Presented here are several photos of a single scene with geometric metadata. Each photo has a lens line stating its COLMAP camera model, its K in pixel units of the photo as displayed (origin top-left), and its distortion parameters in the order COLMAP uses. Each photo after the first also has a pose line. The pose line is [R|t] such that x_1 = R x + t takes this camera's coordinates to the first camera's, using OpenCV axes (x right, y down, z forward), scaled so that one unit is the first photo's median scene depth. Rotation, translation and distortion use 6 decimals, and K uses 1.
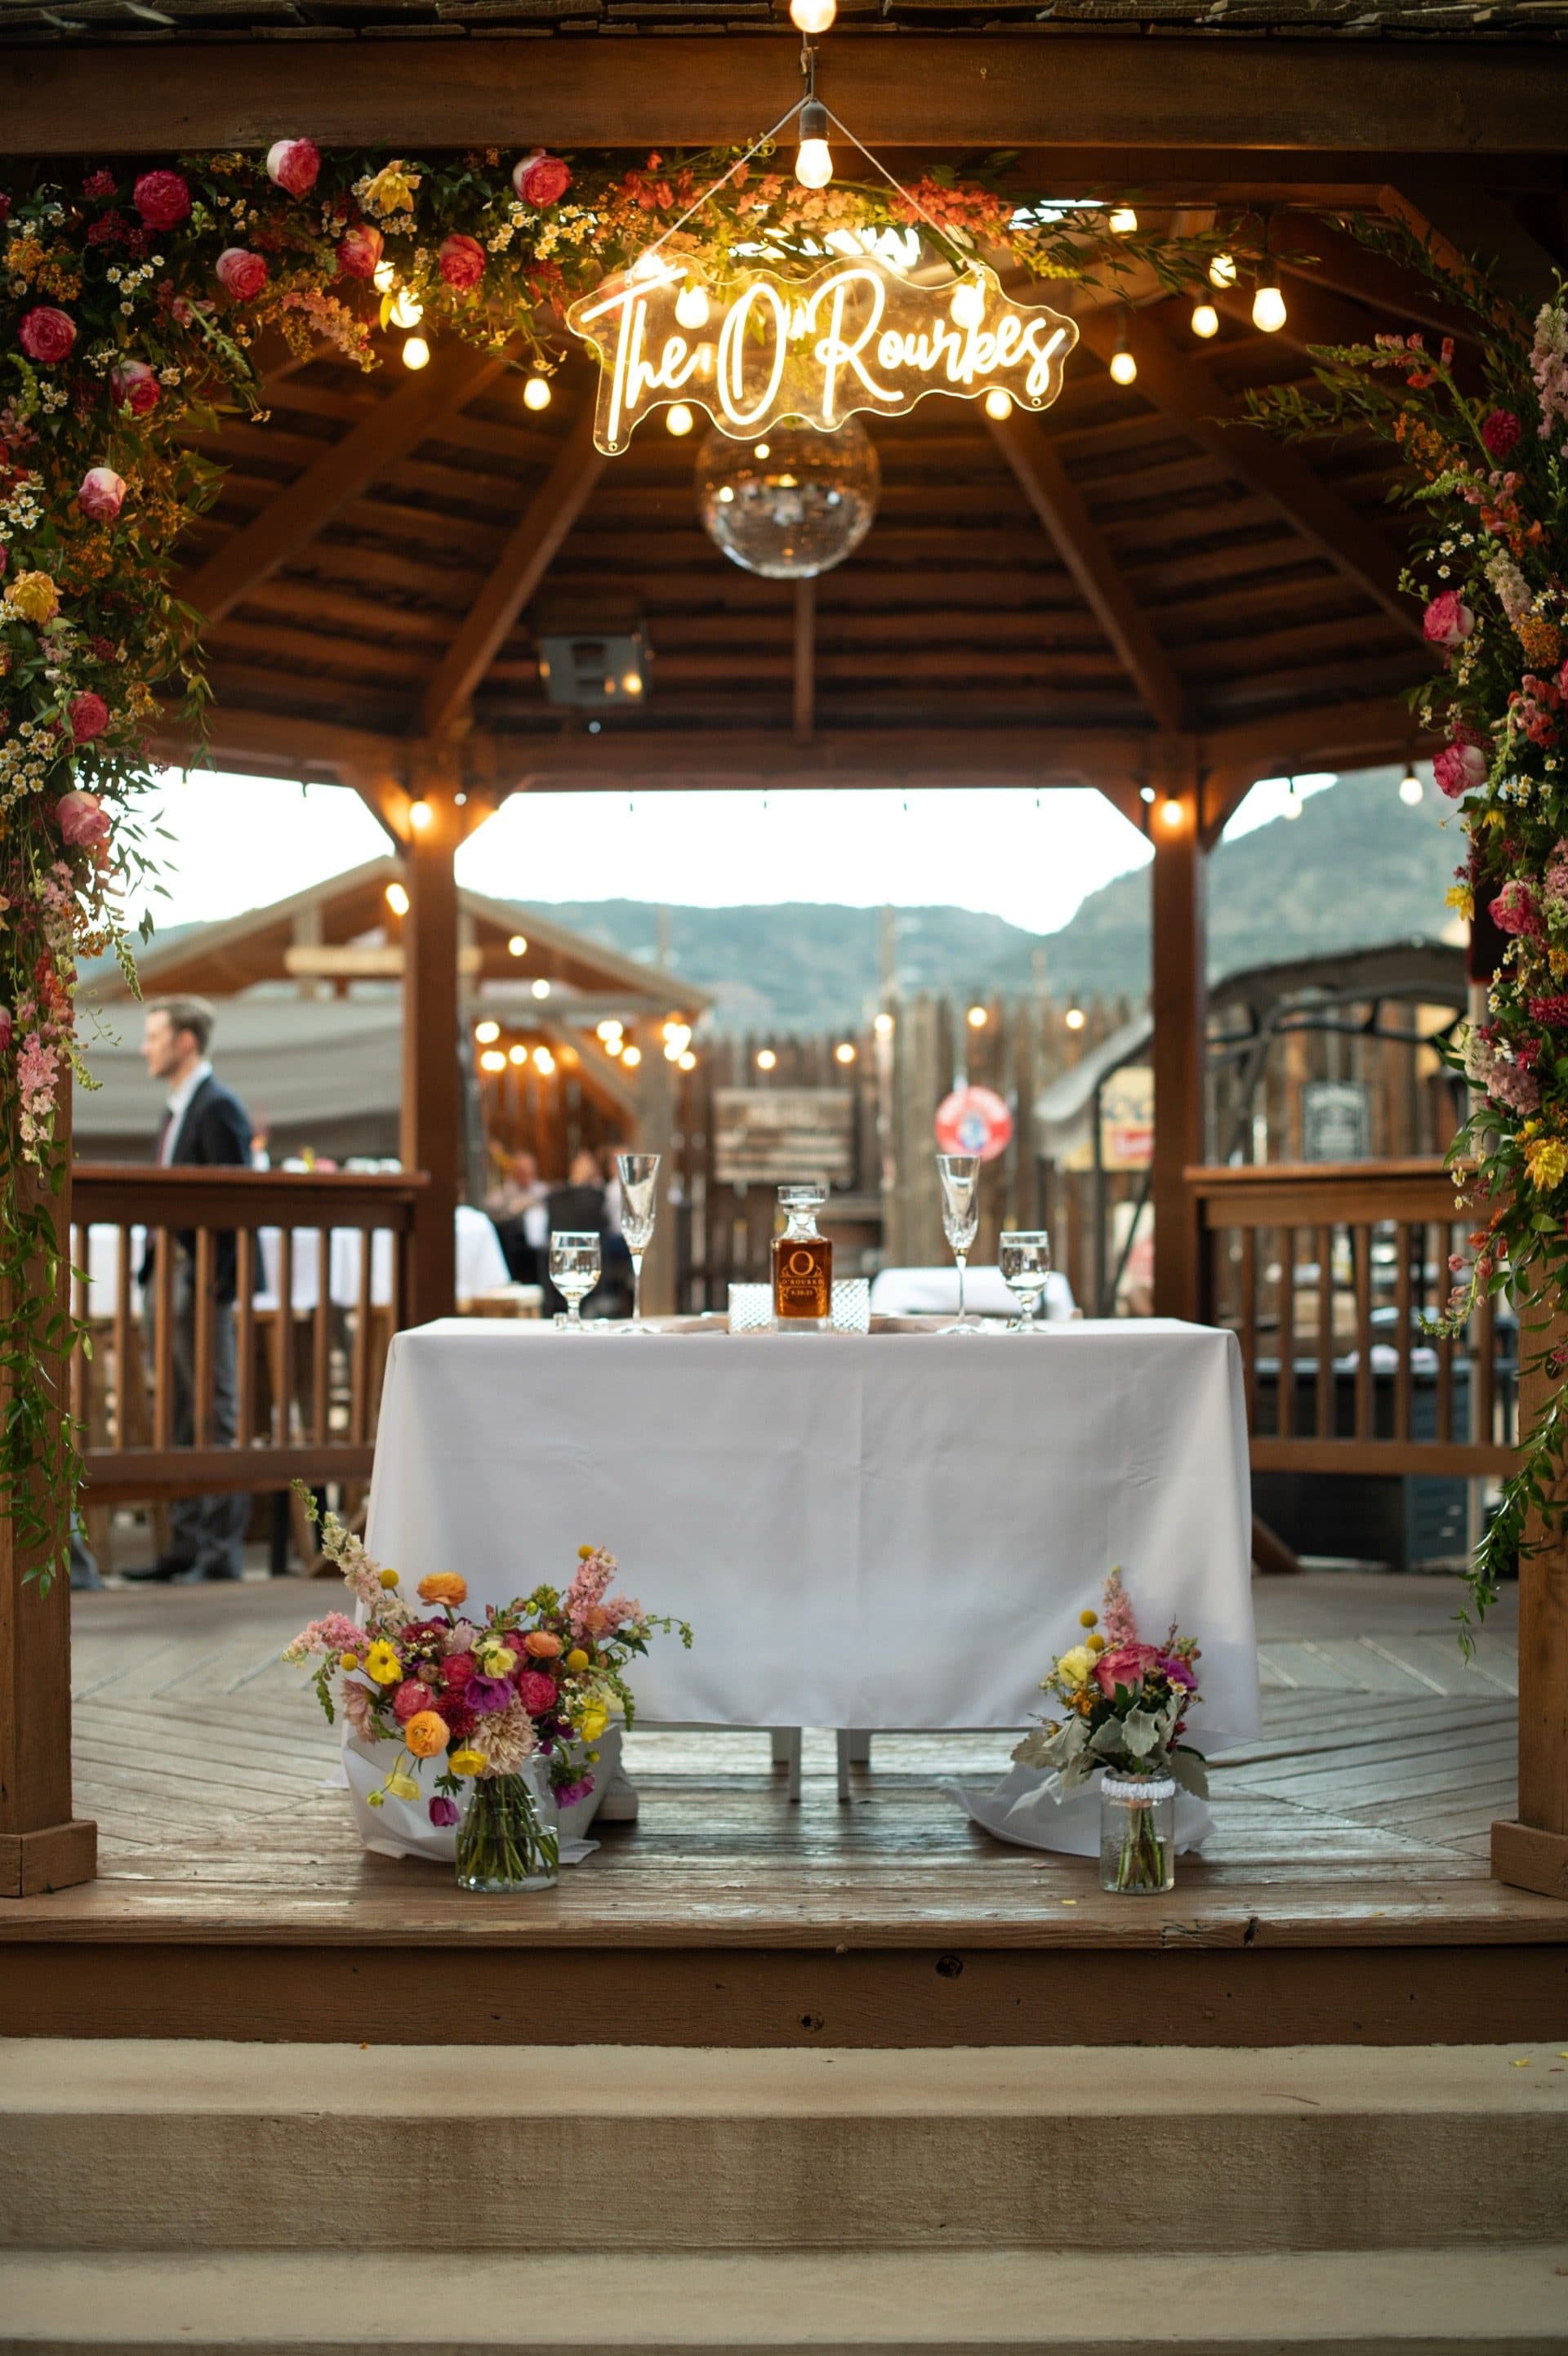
lens RADIAL K [[3555.7, 0, 784.0], [0, 3555.7, 1178.0], [0, 0, 1]] dist [-0.155672, 0.097919]
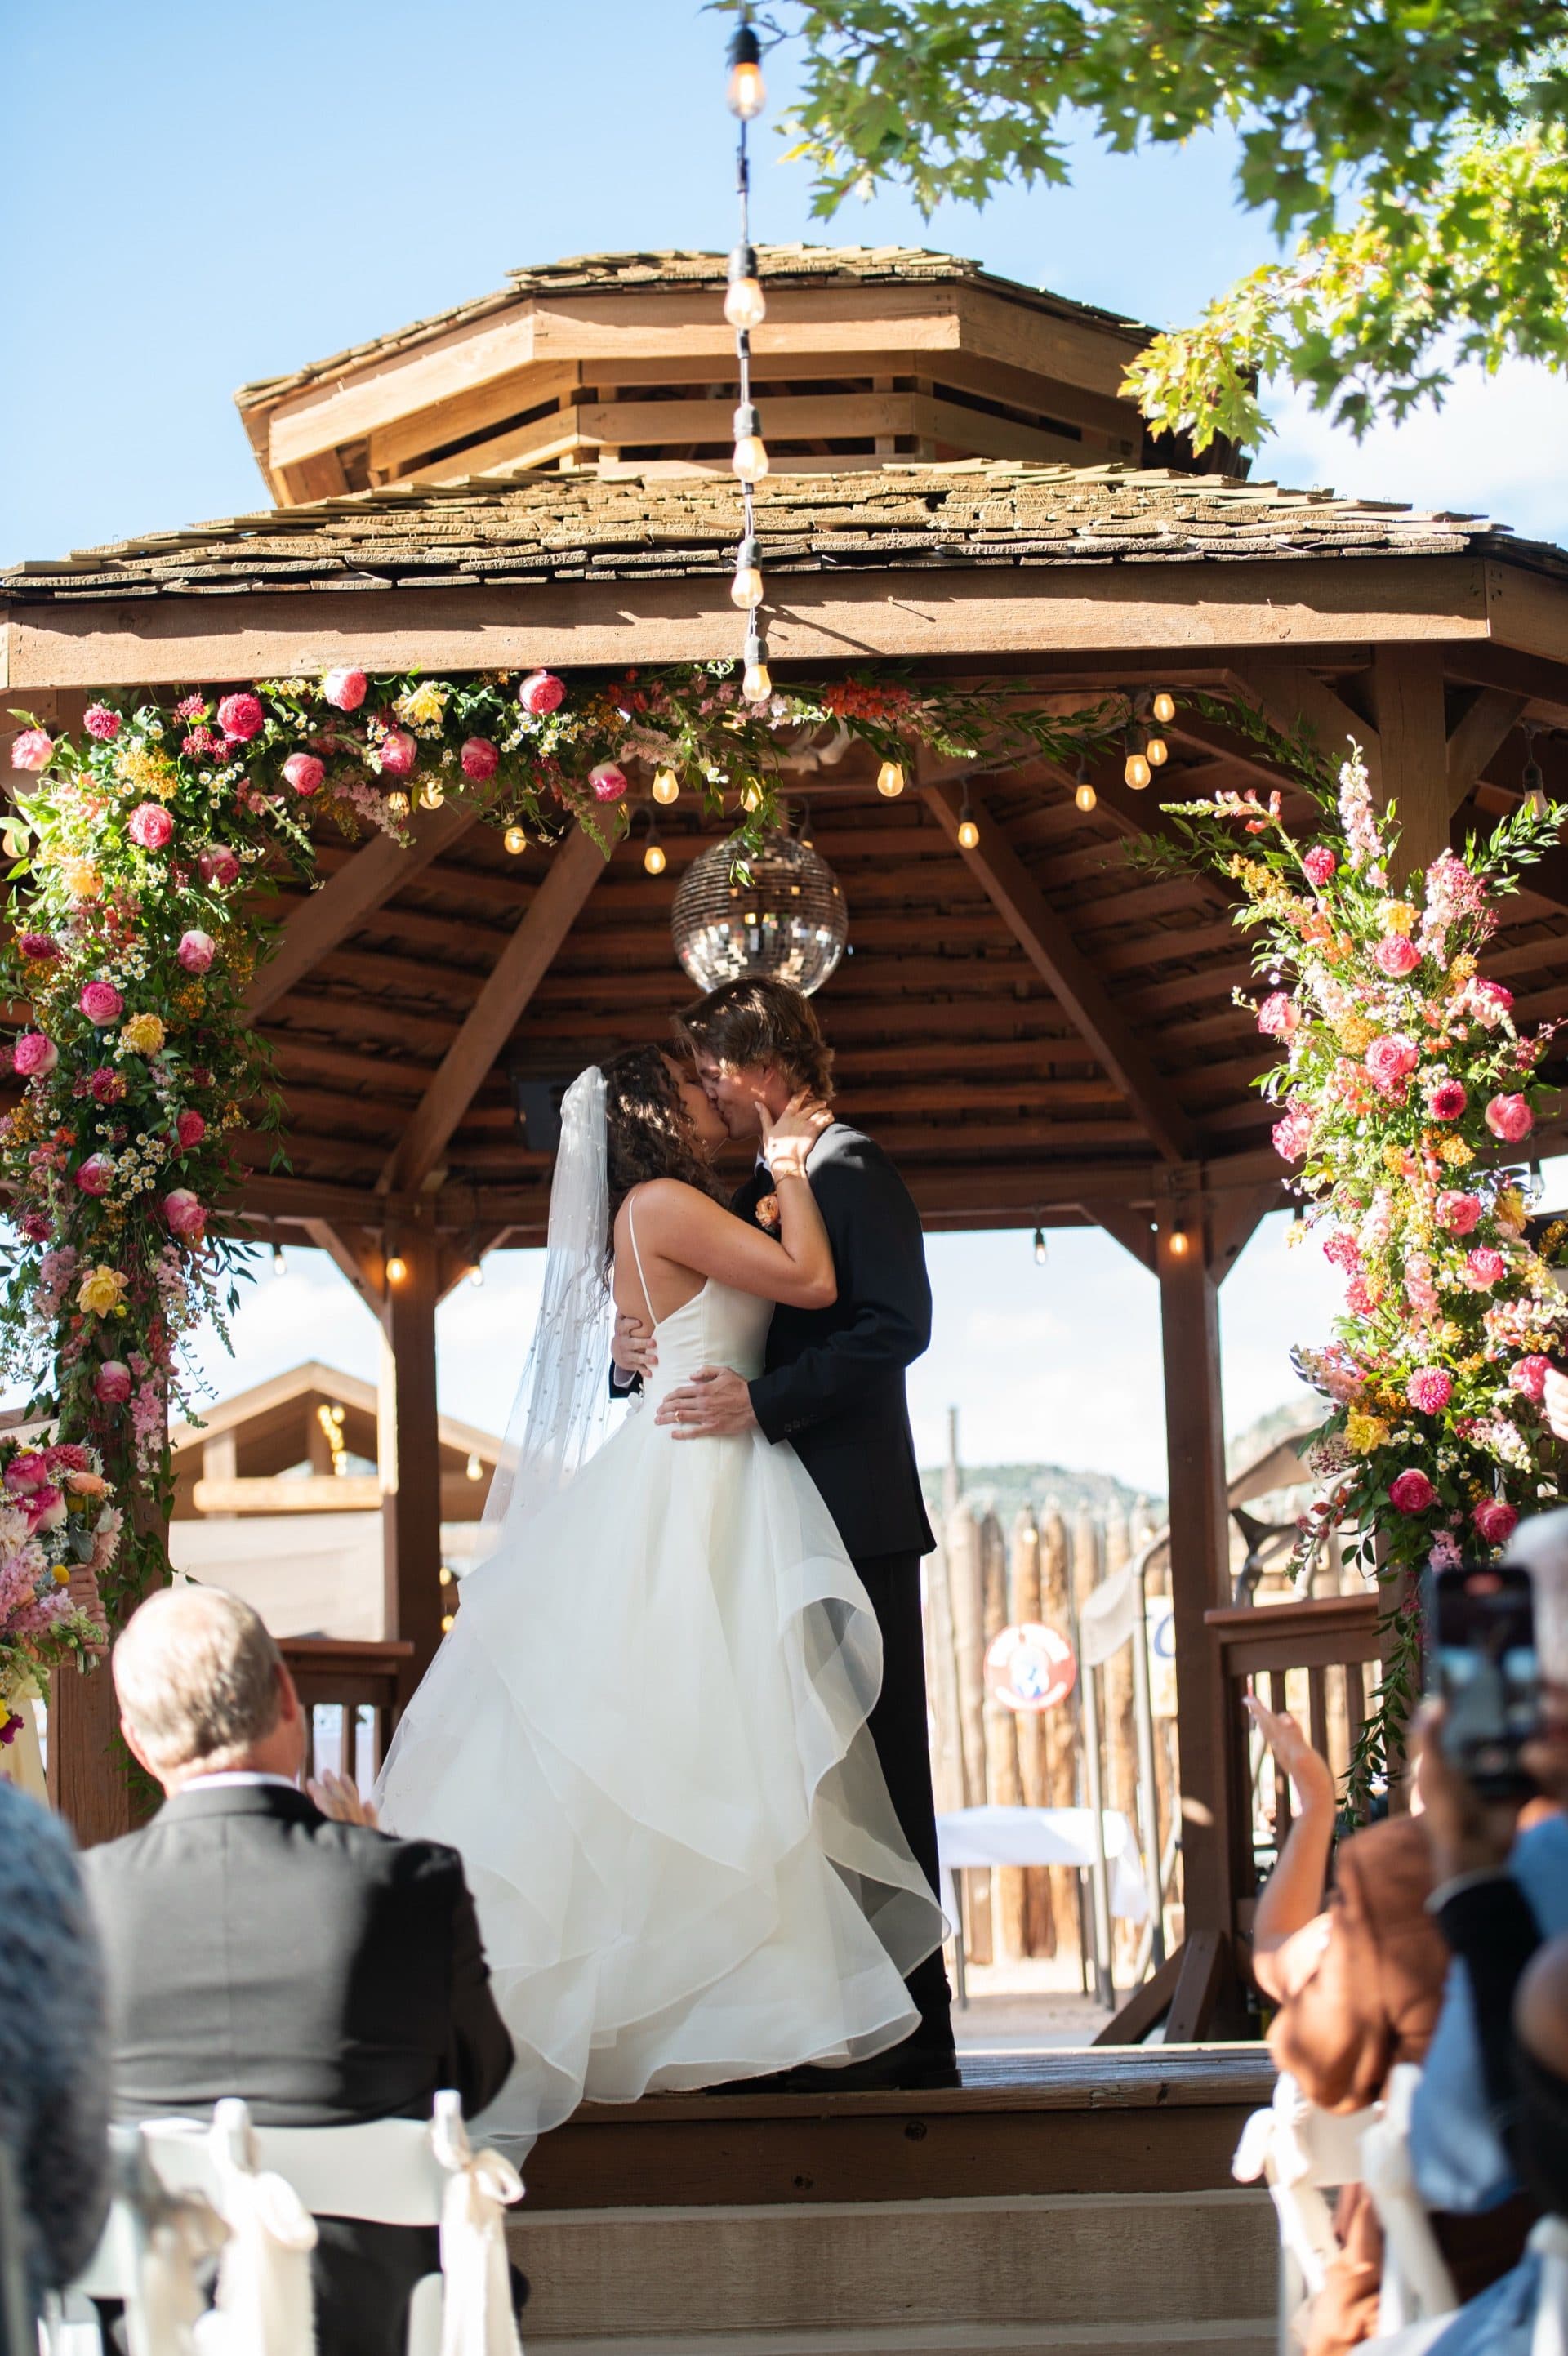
lens RADIAL K [[4840.8, 0, 787.9], [0, 4840.8, 1092.7], [0, 0, 1]] dist [-0.082528, -0.024145]
pose [[0.999500, -0.031547, -0.002190, 0.017699], [0.030830, 0.987512, -0.154498, 0.123965], [0.007036, 0.154353, 0.987991, -0.671928]]
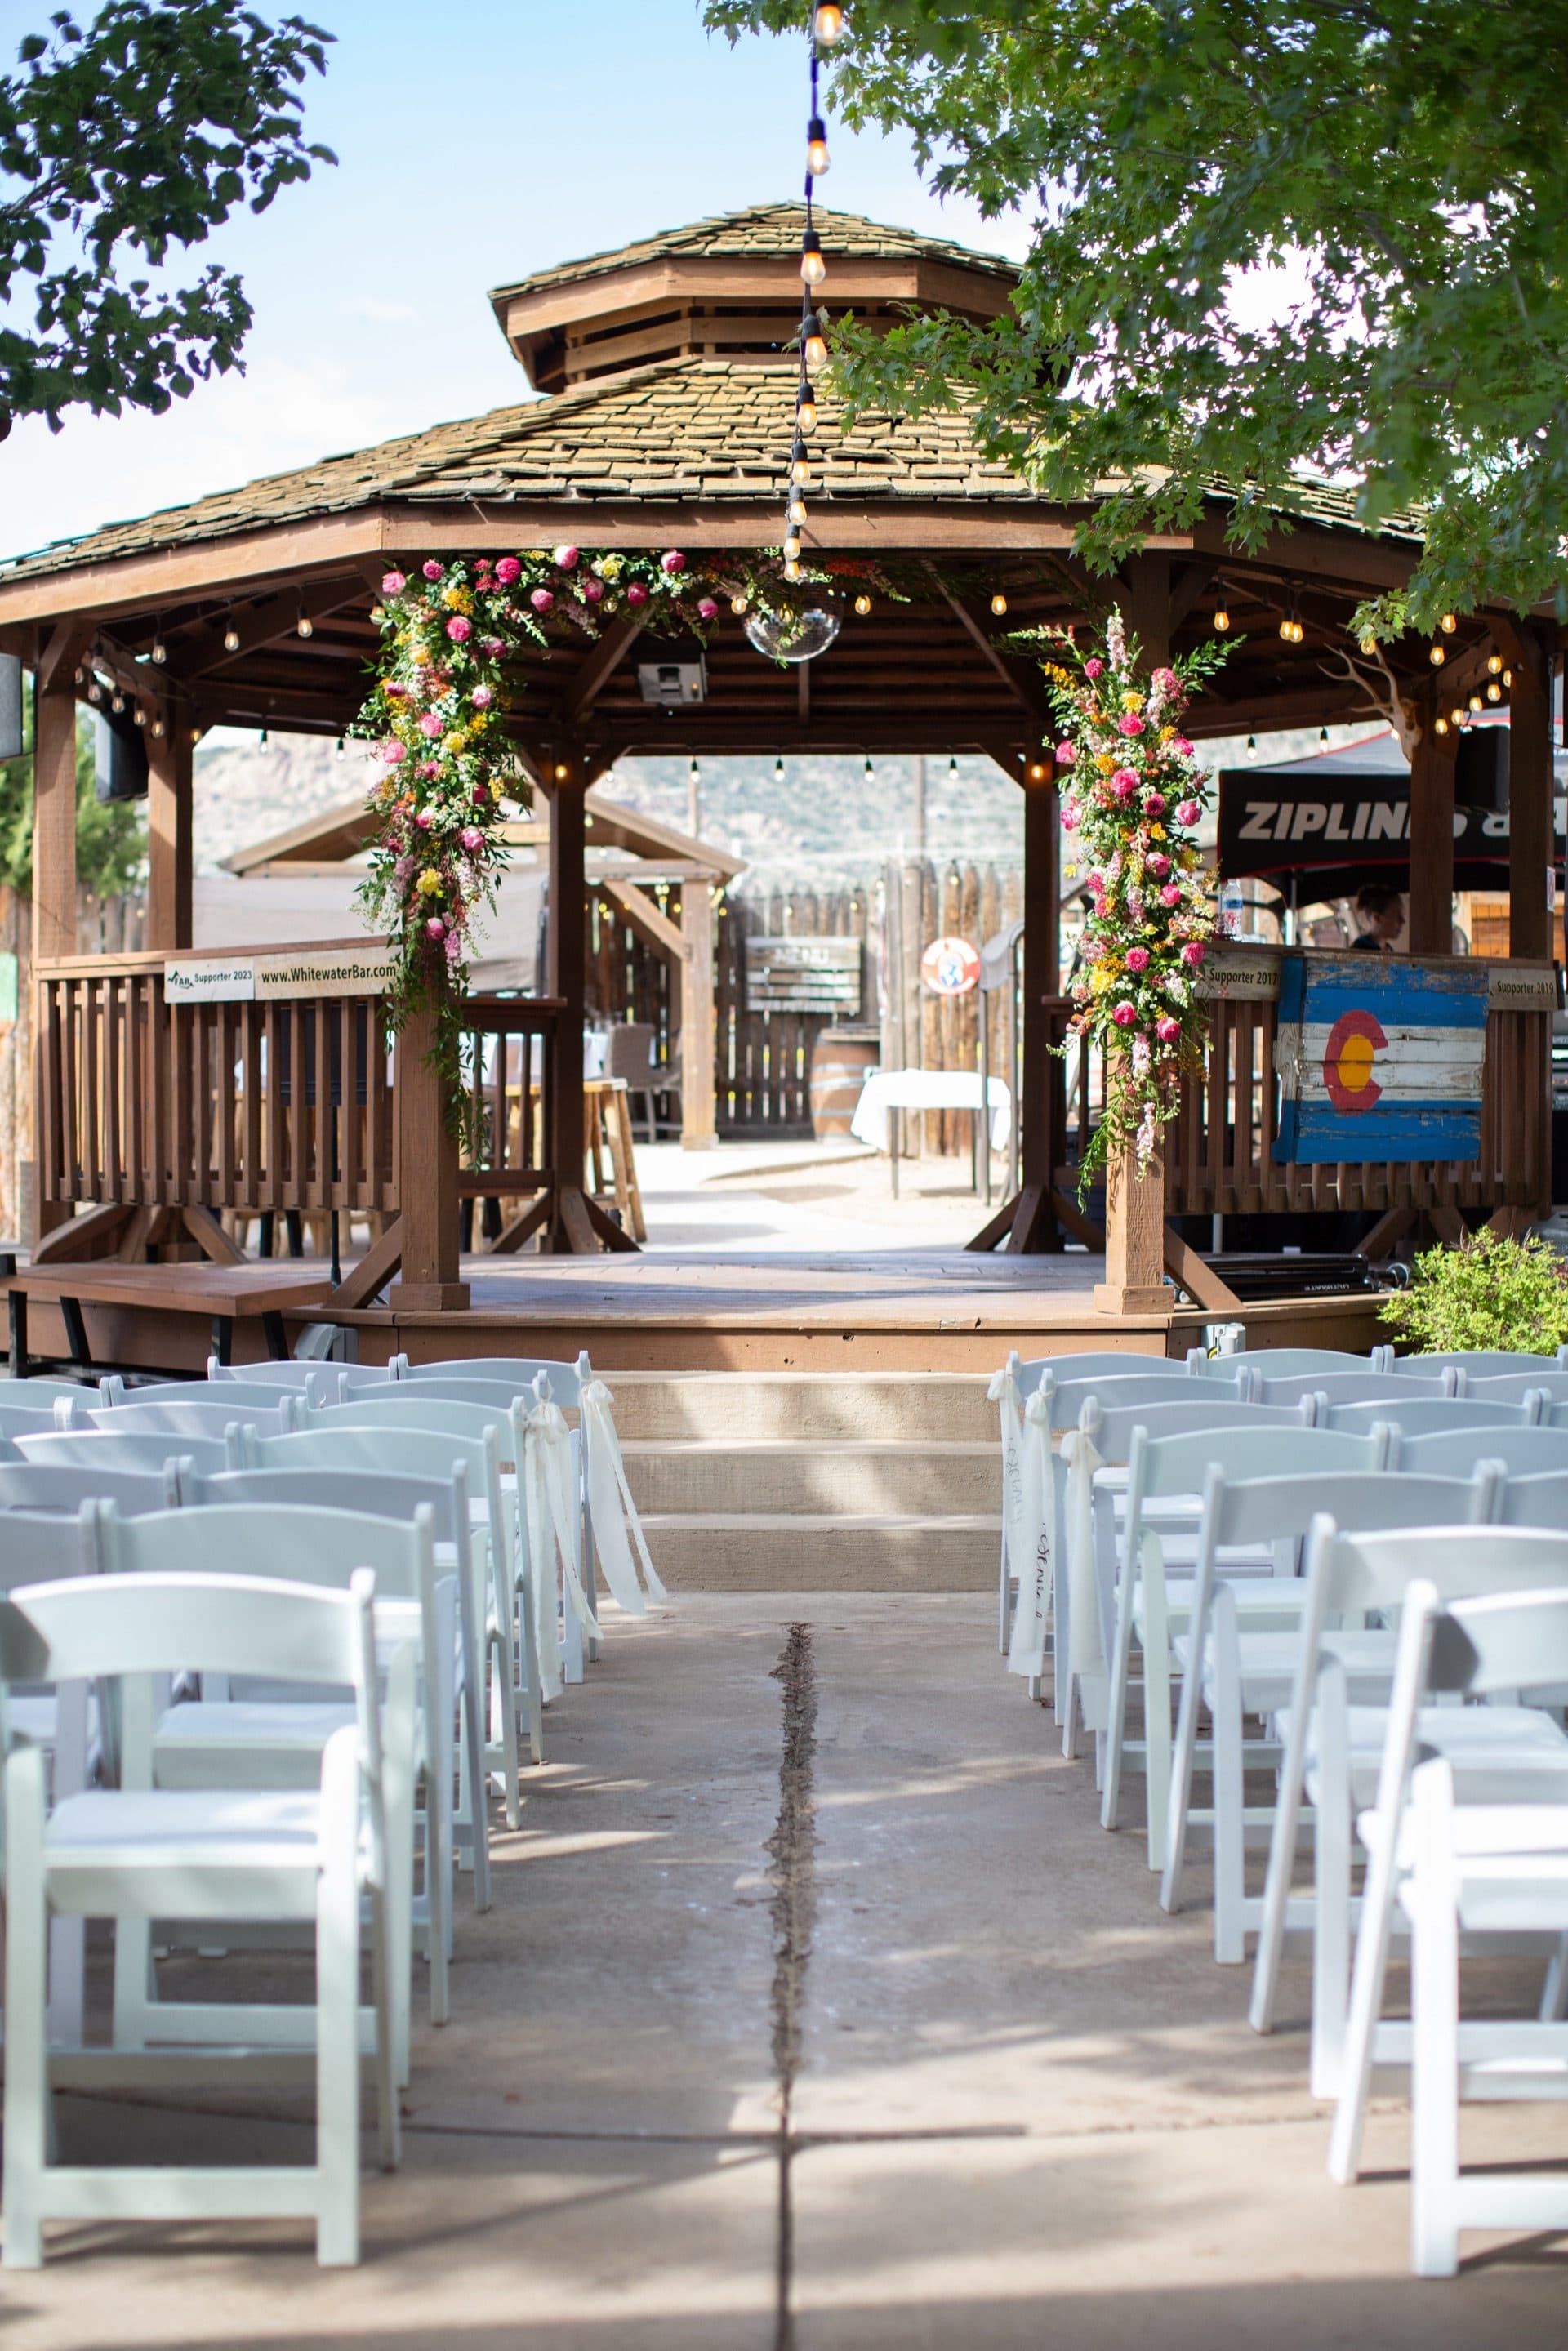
lens RADIAL K [[3548.2, 0, 784.0], [0, 3548.2, 1175.5], [0, 0, 1]] dist [-0.155672, 0.097919]
pose [[0.999963, 0.002363, -0.008300, 0.022869], [-0.001985, 0.998970, 0.045326, 0.012281], [0.008398, -0.045308, 0.998938, -1.296400]]
